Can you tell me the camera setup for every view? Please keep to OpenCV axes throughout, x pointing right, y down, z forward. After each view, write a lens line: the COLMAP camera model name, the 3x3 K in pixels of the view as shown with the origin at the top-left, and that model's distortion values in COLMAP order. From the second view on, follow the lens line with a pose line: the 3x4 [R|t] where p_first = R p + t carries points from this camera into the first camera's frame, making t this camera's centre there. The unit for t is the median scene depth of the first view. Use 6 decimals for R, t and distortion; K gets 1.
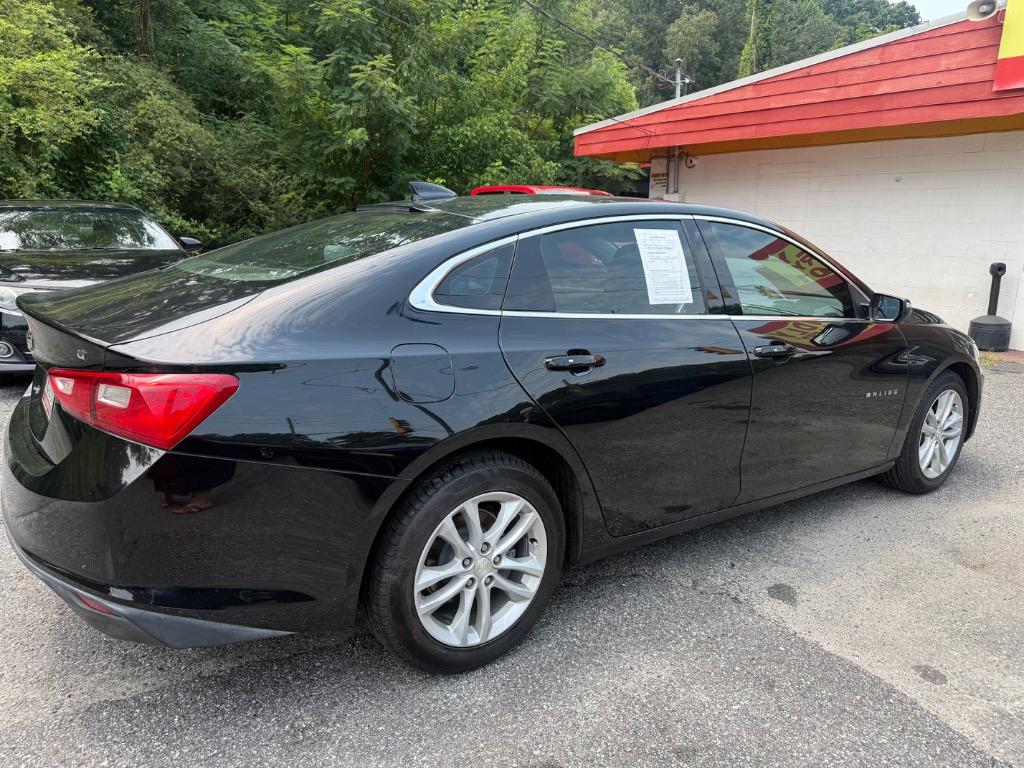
lens RADIAL K [[726.1, 0, 516.7], [0, 726.1, 384.8], [0, 0, 1]] dist [0.029814, -0.034885]
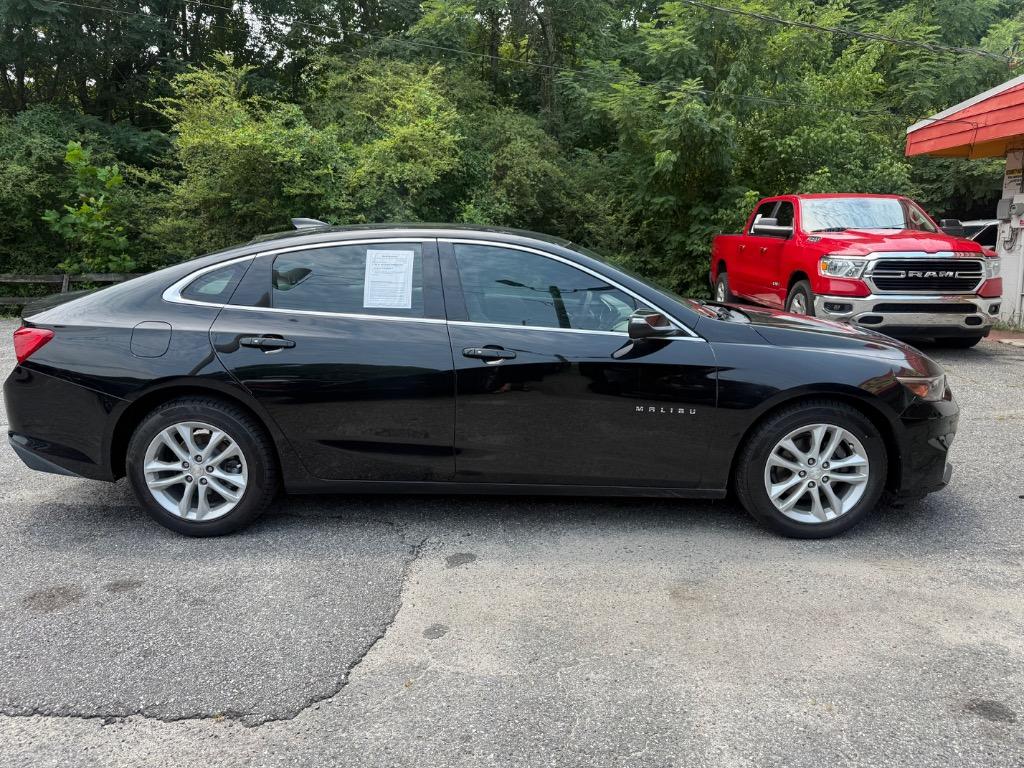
lens RADIAL K [[726.1, 0, 516.8], [0, 726.1, 386.6], [0, 0, 1]] dist [0.029814, -0.034885]
pose [[0.809860, 0.092948, -0.579212, 0.283694], [-0.103082, 0.994553, 0.015470, -0.004055], [0.577495, 0.047178, 0.815030, 0.026115]]
